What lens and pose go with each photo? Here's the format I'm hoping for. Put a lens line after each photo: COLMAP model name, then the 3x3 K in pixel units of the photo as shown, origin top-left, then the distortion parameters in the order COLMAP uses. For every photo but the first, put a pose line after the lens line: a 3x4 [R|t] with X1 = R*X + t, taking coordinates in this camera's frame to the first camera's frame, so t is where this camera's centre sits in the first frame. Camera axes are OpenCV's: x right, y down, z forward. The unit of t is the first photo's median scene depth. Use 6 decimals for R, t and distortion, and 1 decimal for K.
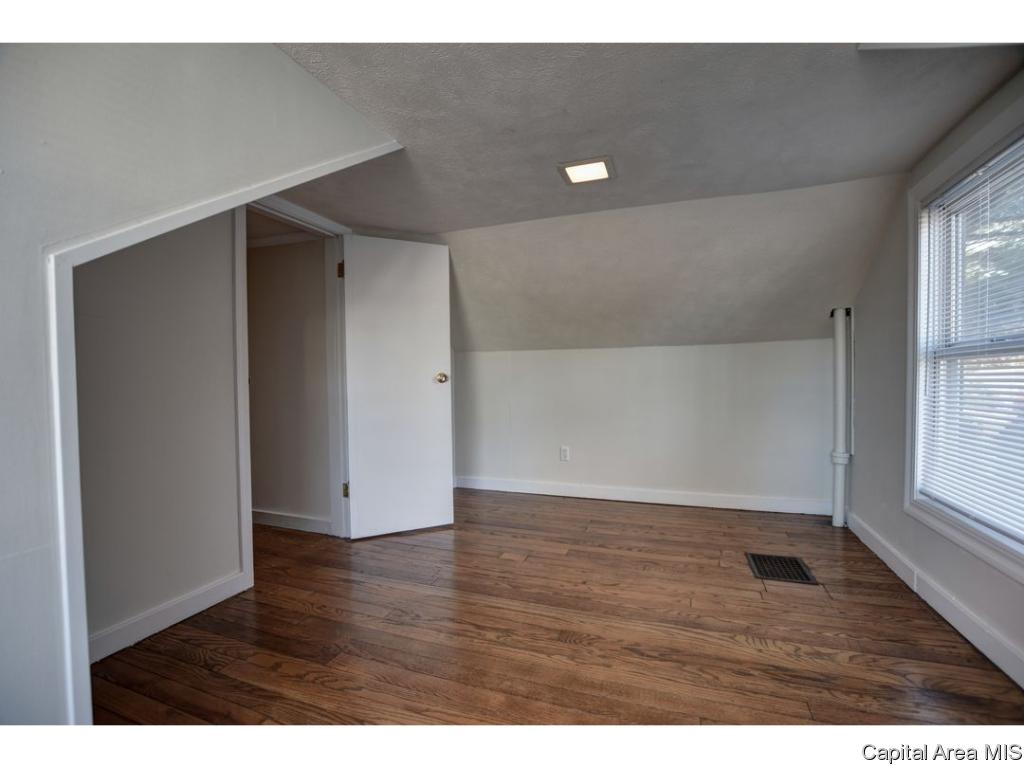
lens RADIAL K [[460.2, 0, 511.7], [0, 460.2, 387.9], [0, 0, 1]] dist [-0.019633, 0.000188]
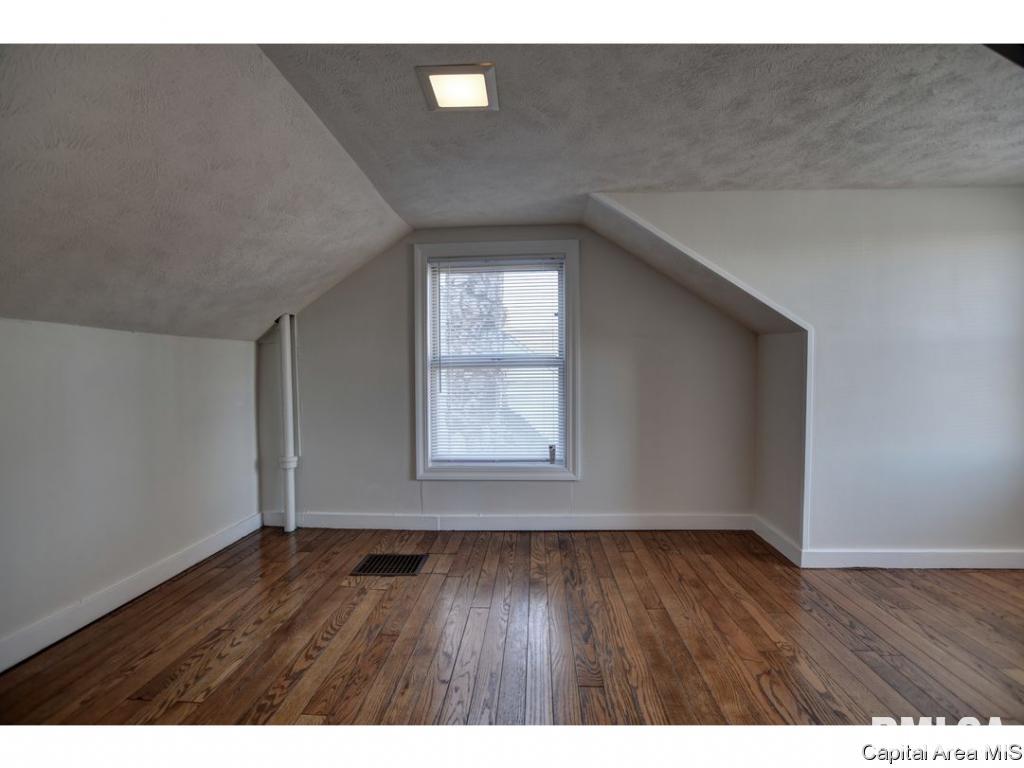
lens RADIAL K [[460.2, 0, 511.7], [0, 460.2, 387.9], [0, 0, 1]] dist [-0.019633, 0.000188]
pose [[-0.298554, -0.011569, 0.954323, -0.541355], [0.032575, 0.999220, 0.022304, -0.023900], [-0.953837, 0.037746, -0.297945, 1.154612]]
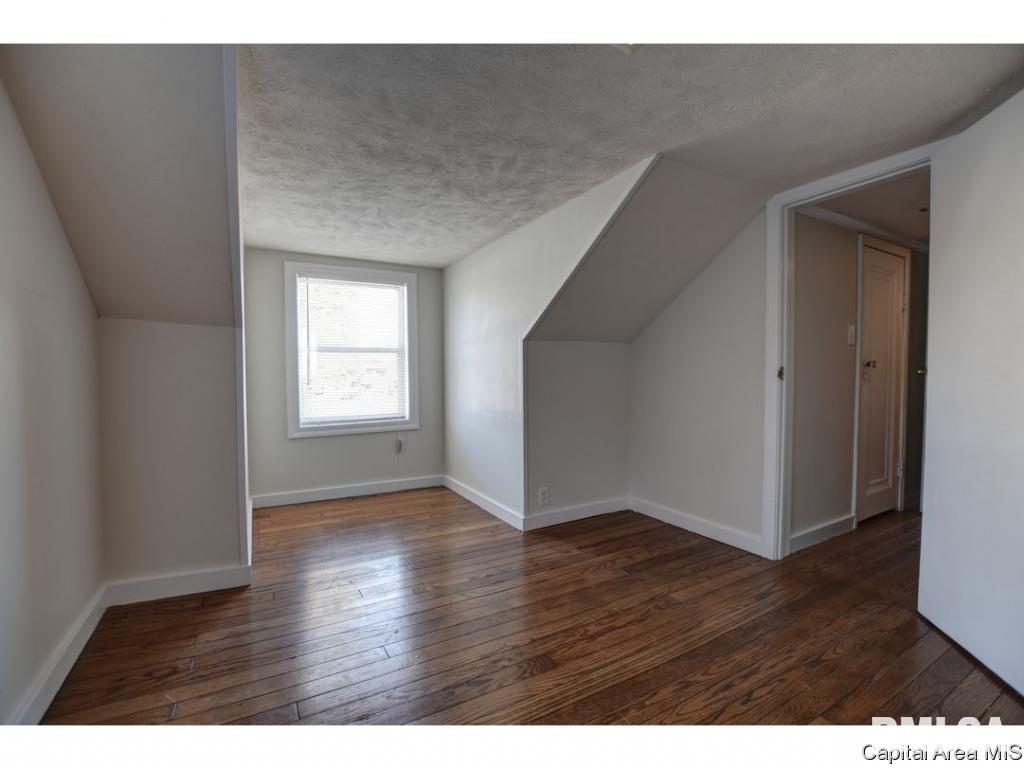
lens RADIAL K [[460.2, 0, 511.7], [0, 460.2, 387.9], [0, 0, 1]] dist [-0.019633, 0.000188]
pose [[-0.640995, 0.036176, -0.766692, 0.705526], [-0.006890, 0.998577, 0.052878, -0.039139], [0.767514, 0.039177, -0.639834, 1.265238]]
